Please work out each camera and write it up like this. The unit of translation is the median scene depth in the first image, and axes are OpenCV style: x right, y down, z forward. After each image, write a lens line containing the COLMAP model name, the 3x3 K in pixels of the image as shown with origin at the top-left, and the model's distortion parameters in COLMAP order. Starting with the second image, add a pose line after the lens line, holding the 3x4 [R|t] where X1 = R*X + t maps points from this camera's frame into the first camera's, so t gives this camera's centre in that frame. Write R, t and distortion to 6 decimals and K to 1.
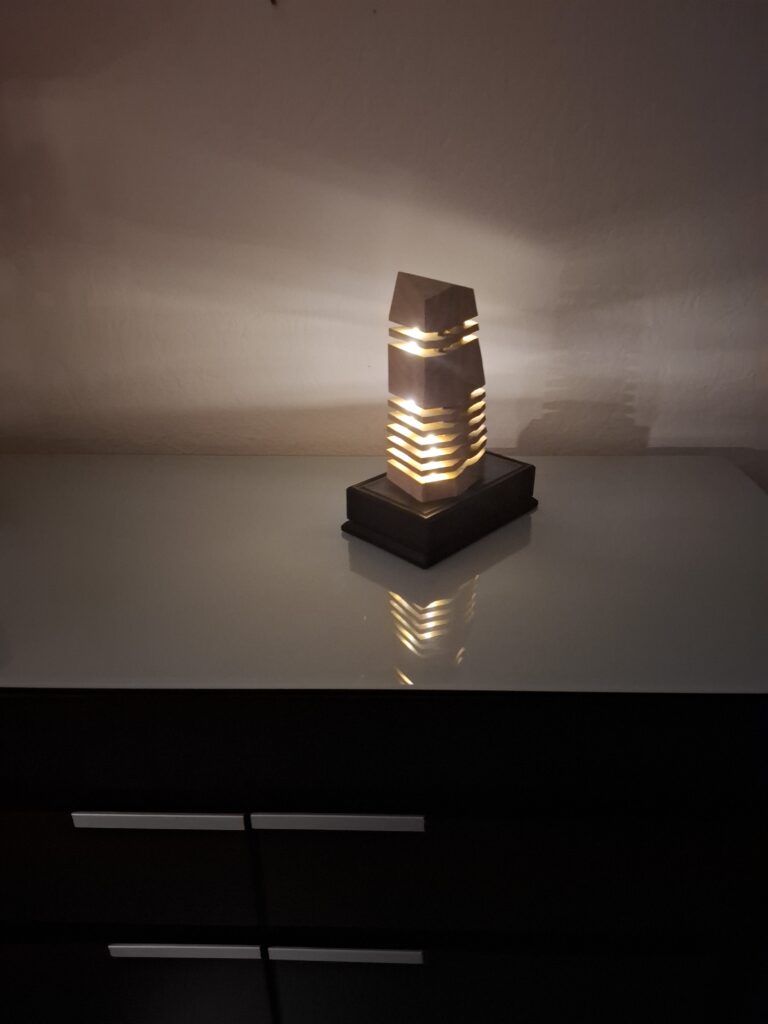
lens RADIAL K [[730.3, 0, 389.4], [0, 730.3, 509.8], [0, 0, 1]] dist [-0.010833, -0.005447]
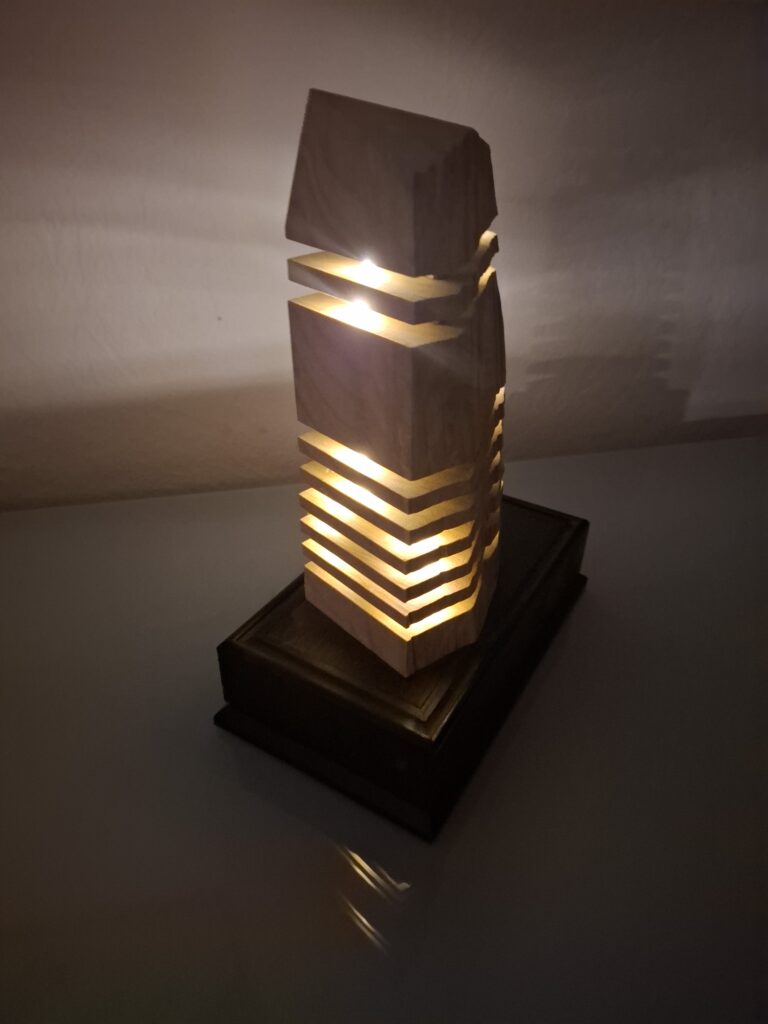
lens RADIAL K [[730.3, 0, 389.4], [0, 730.3, 509.8], [0, 0, 1]] dist [-0.010833, -0.005447]
pose [[0.972731, -0.112880, 0.202616, -0.037151], [0.084381, 0.985947, 0.144184, -0.158686], [-0.216044, -0.123156, 0.968585, 0.563727]]
